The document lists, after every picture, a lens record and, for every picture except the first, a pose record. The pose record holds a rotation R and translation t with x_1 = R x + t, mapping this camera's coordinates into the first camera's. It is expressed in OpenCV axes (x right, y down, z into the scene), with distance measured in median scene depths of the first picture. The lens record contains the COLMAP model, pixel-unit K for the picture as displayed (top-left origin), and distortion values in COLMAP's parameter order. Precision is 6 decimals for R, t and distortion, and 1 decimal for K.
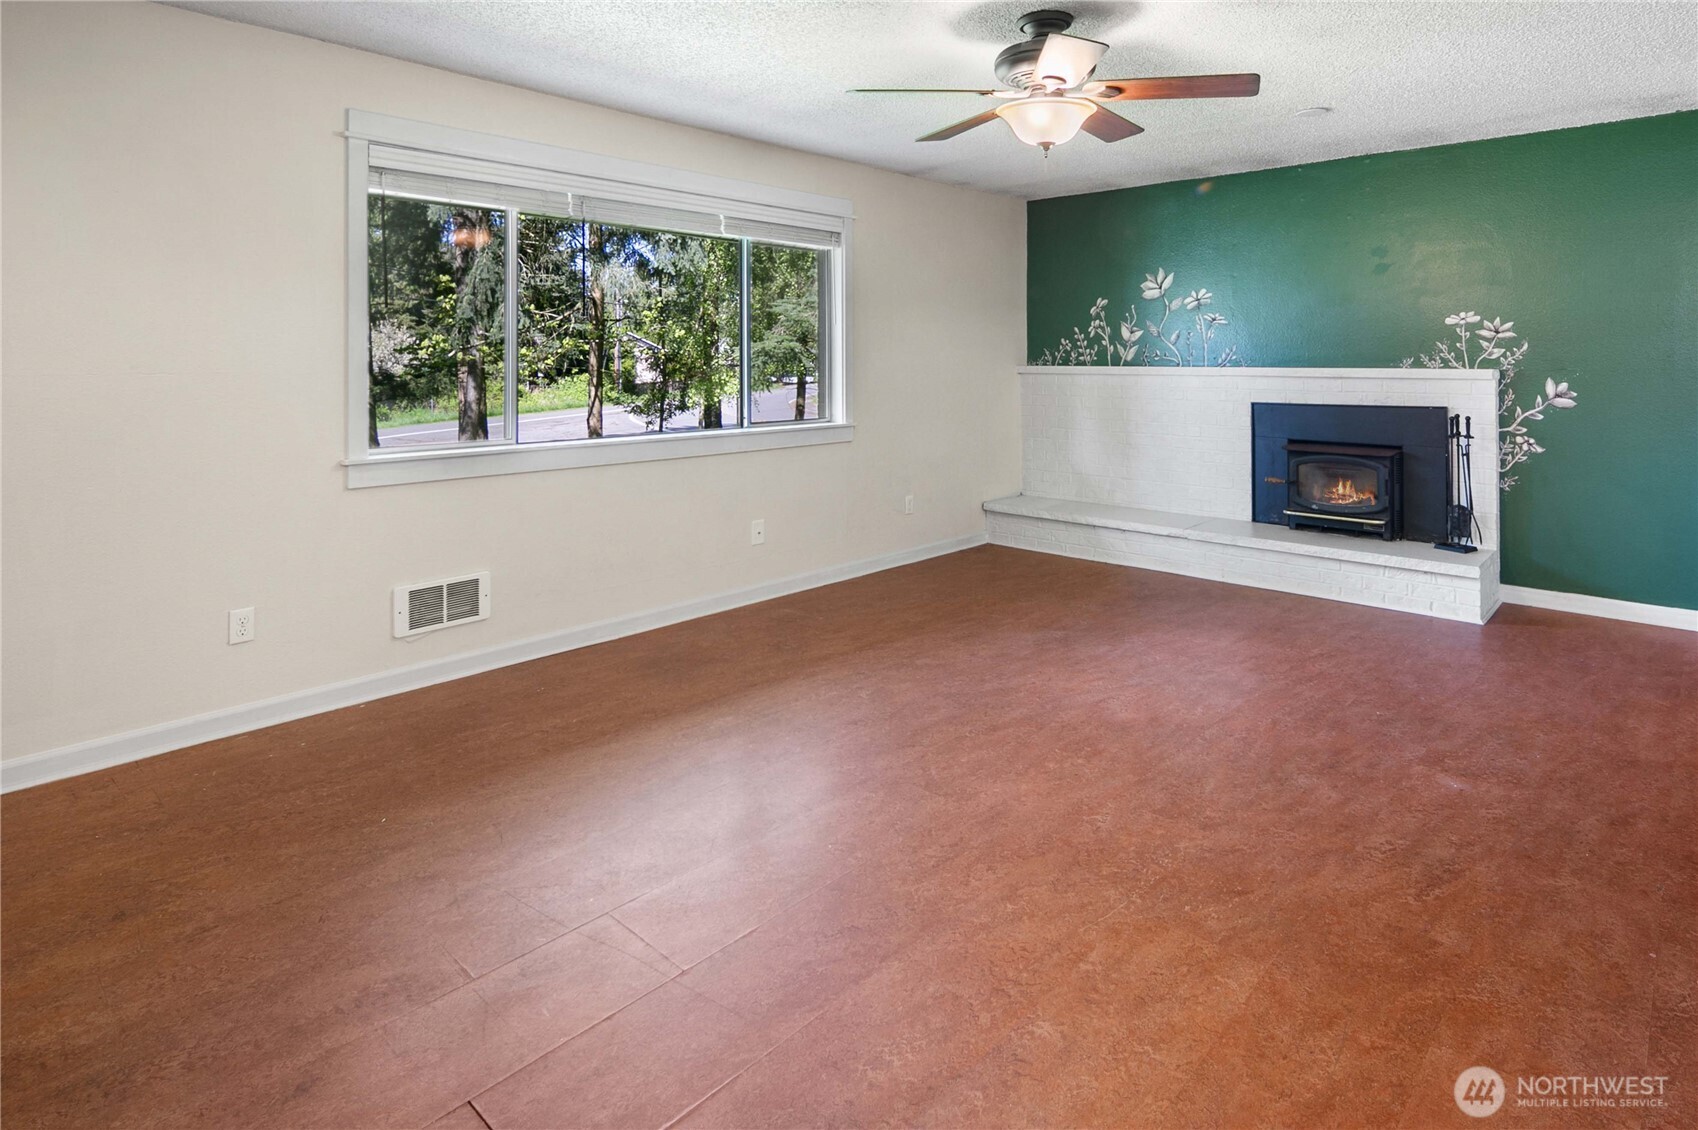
lens RADIAL K [[902.9, 0, 904.3], [0, 902.9, 356.6], [0, 0, 1]] dist [0.011060, -0.002579]
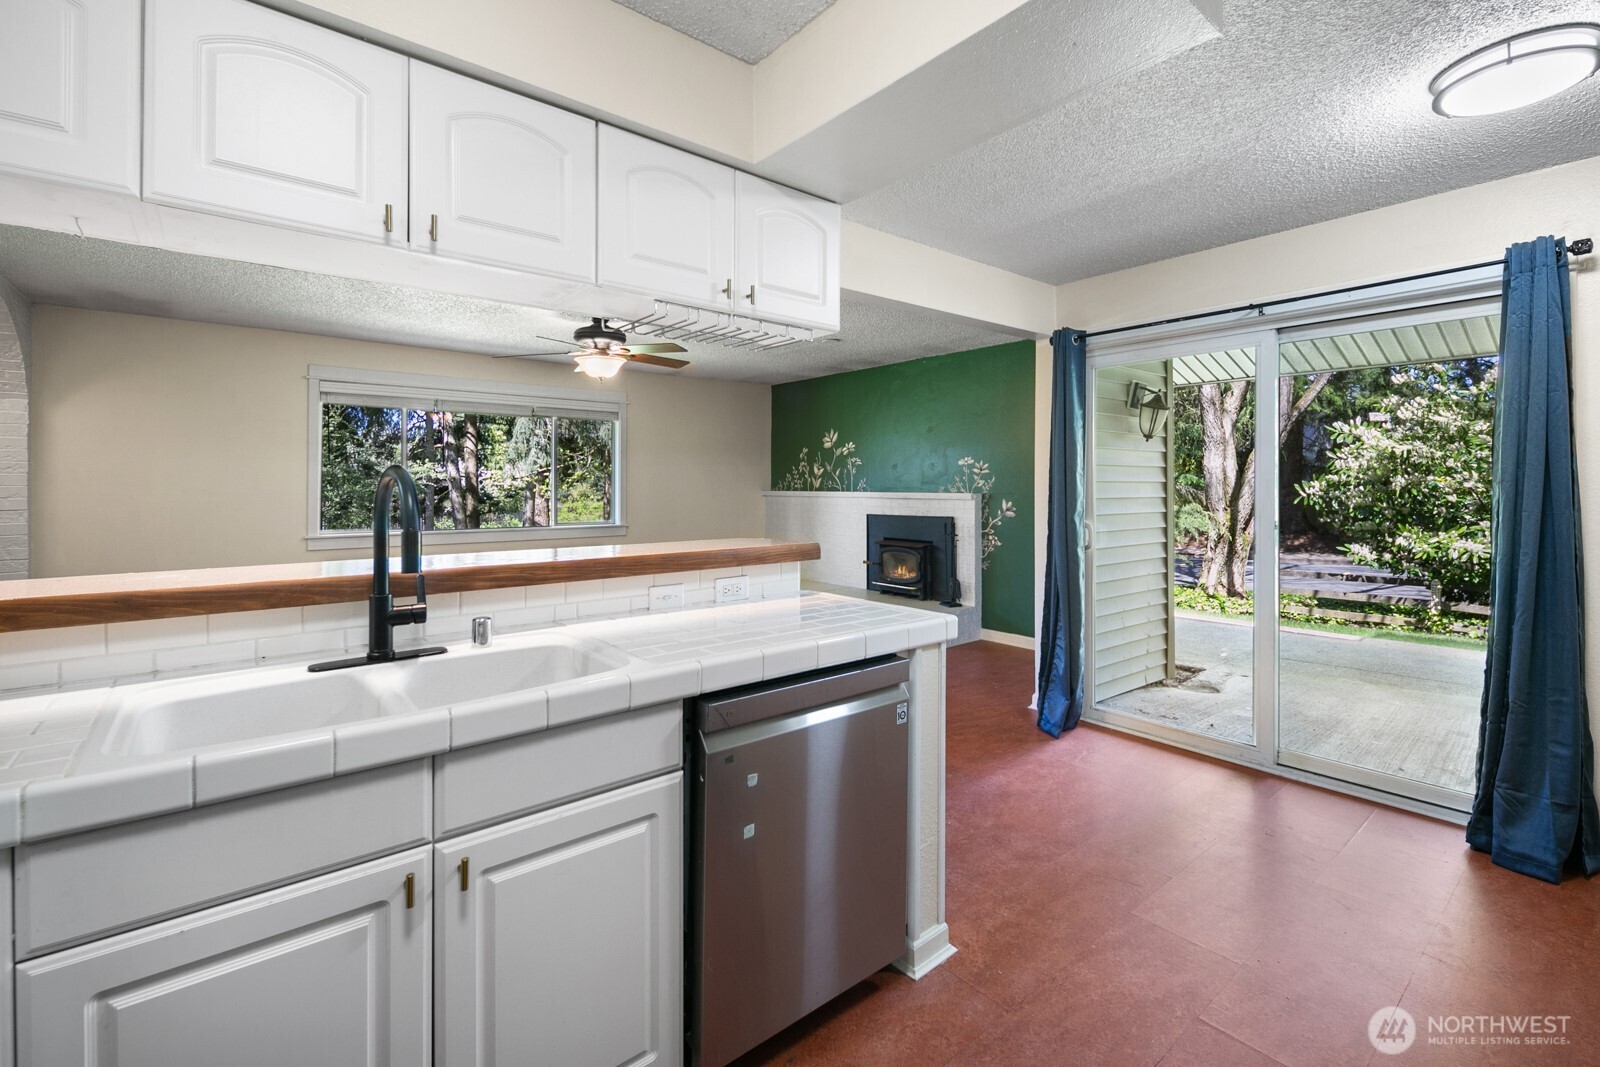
lens RADIAL K [[704.9, 0, 791.2], [0, 704.9, 482.3], [0, 0, 1]] dist [0.002775, -0.001965]
pose [[0.985425, -0.000502, -0.170110, 0.473243], [0.000183, 0.999998, -0.001895, -0.003019], [0.170111, 0.001836, 0.985423, -0.250127]]
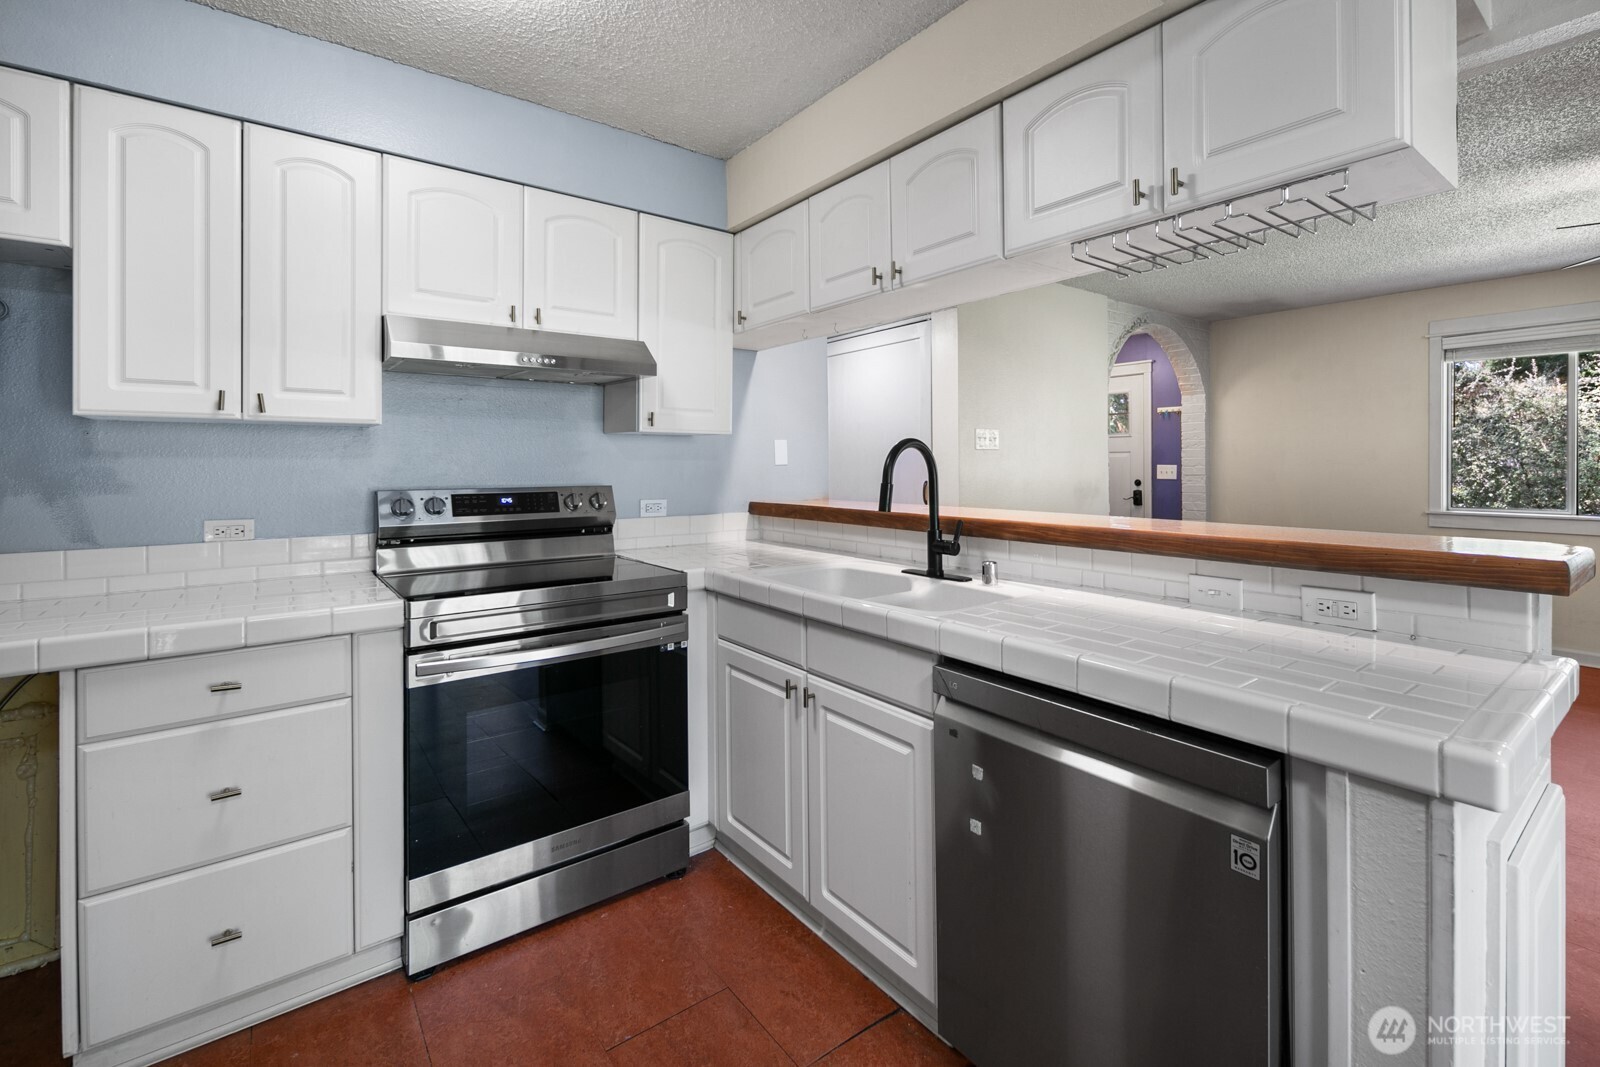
lens RADIAL K [[704.9, 0, 814.8], [0, 704.9, 461.9], [0, 0, 1]] dist [0.002775, -0.001965]
pose [[-0.191069, 0.001486, -0.981576, 0.675405], [0.005980, 0.999982, 0.000350, 0.002844], [0.981558, -0.005803, -0.191074, 0.022209]]
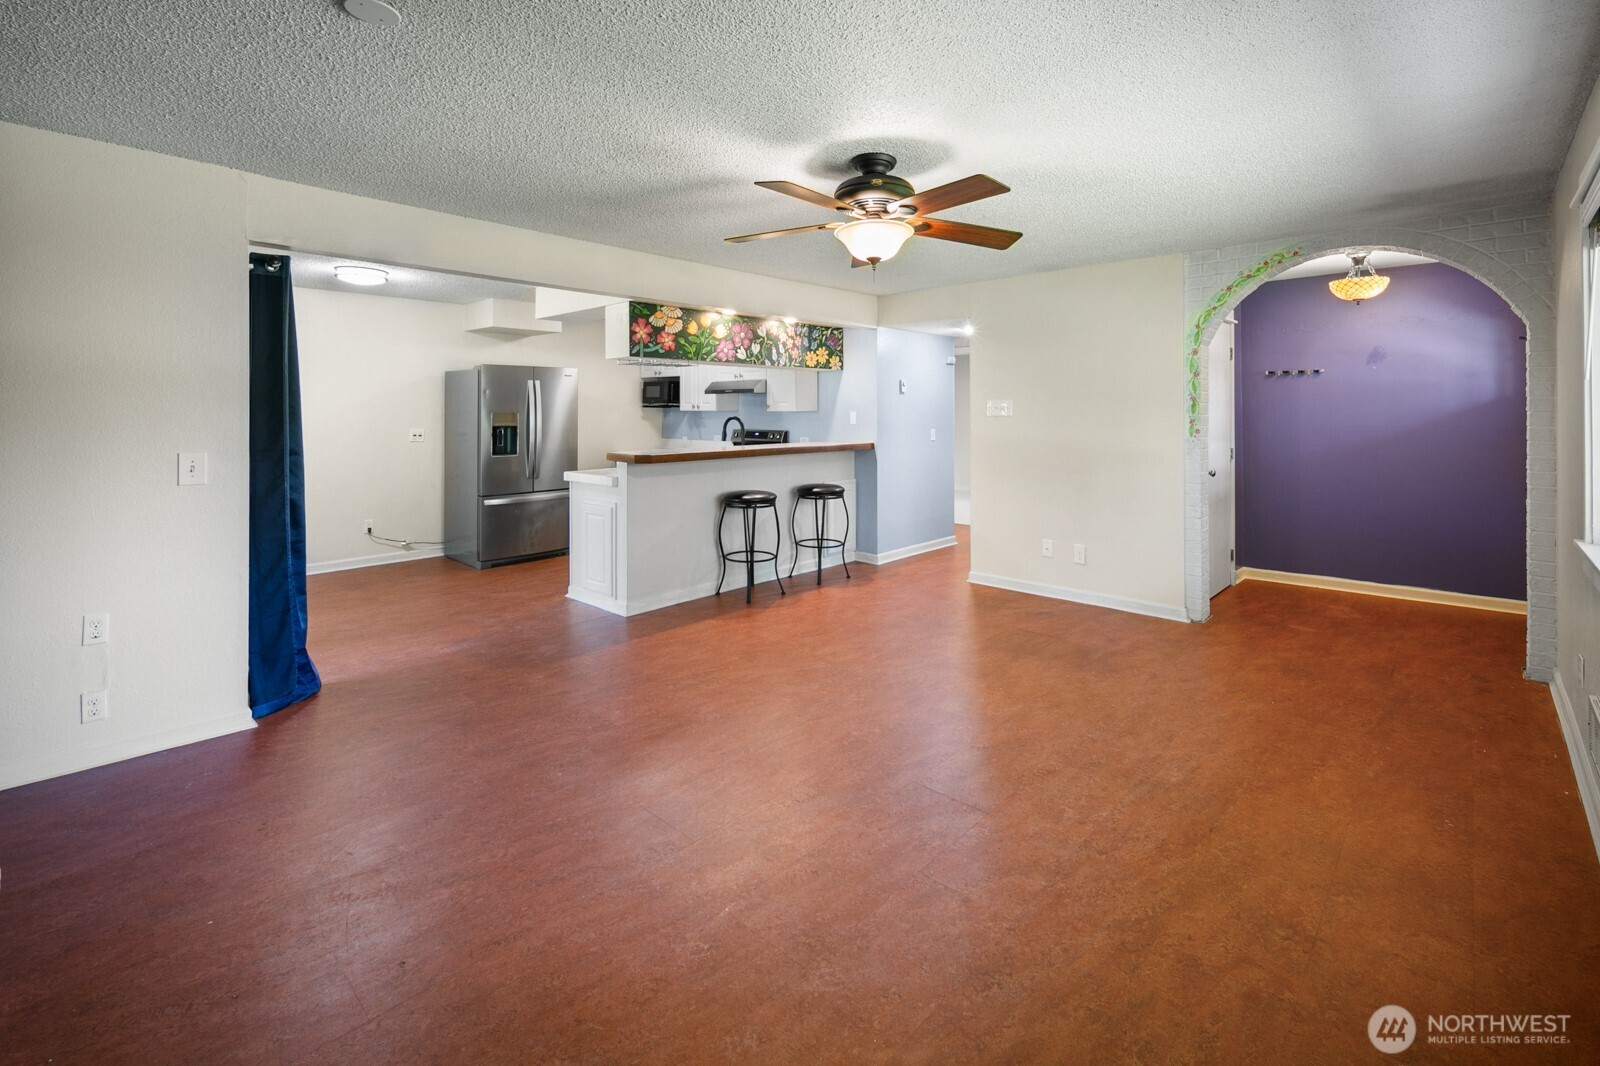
lens RADIAL K [[704.9, 0, 805.8], [0, 704.9, 402.9], [0, 0, 1]] dist [0.002775, -0.001965]
pose [[-0.999768, 0.002111, 0.021413, 0.139053], [0.001824, 0.999909, -0.013403, -0.015638], [-0.021439, -0.013361, -0.999681, 1.124478]]
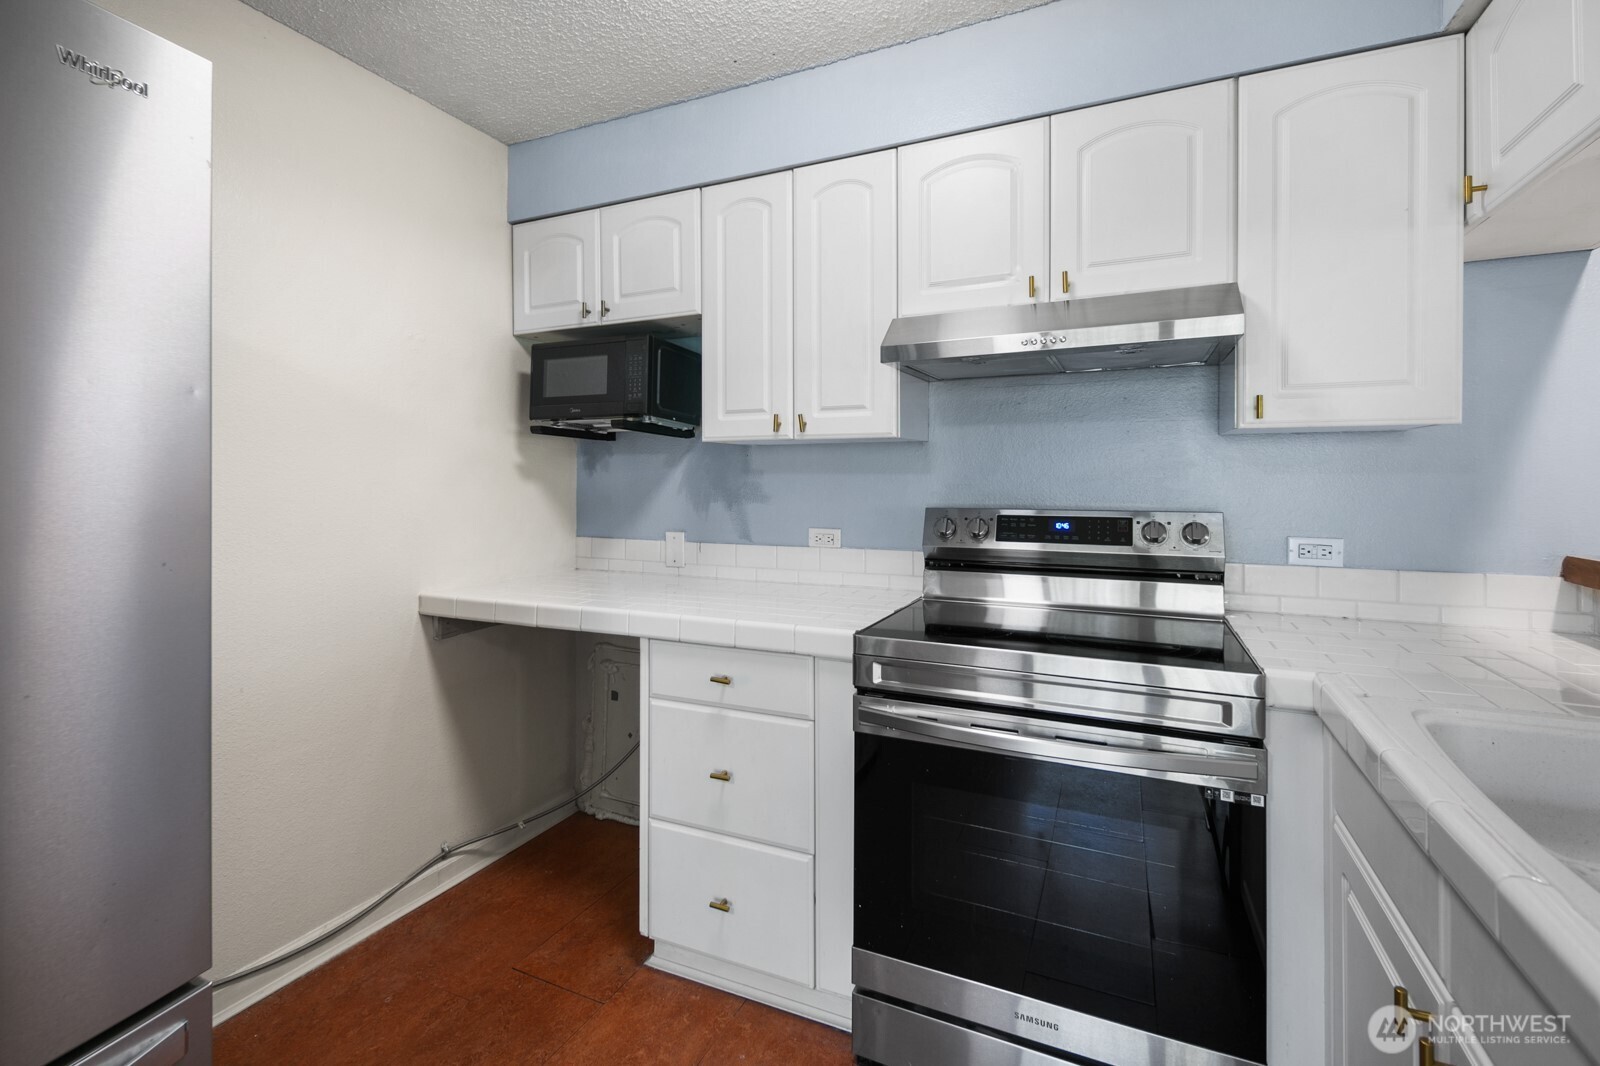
lens RADIAL K [[704.9, 0, 801.0], [0, 704.9, 480.5], [0, 0, 1]] dist [0.002775, -0.001965]
pose [[-0.958299, 0.002108, -0.285758, 0.496543], [0.003122, 0.999990, -0.003095, 0.004122], [0.285749, -0.003858, -0.958297, 0.047462]]
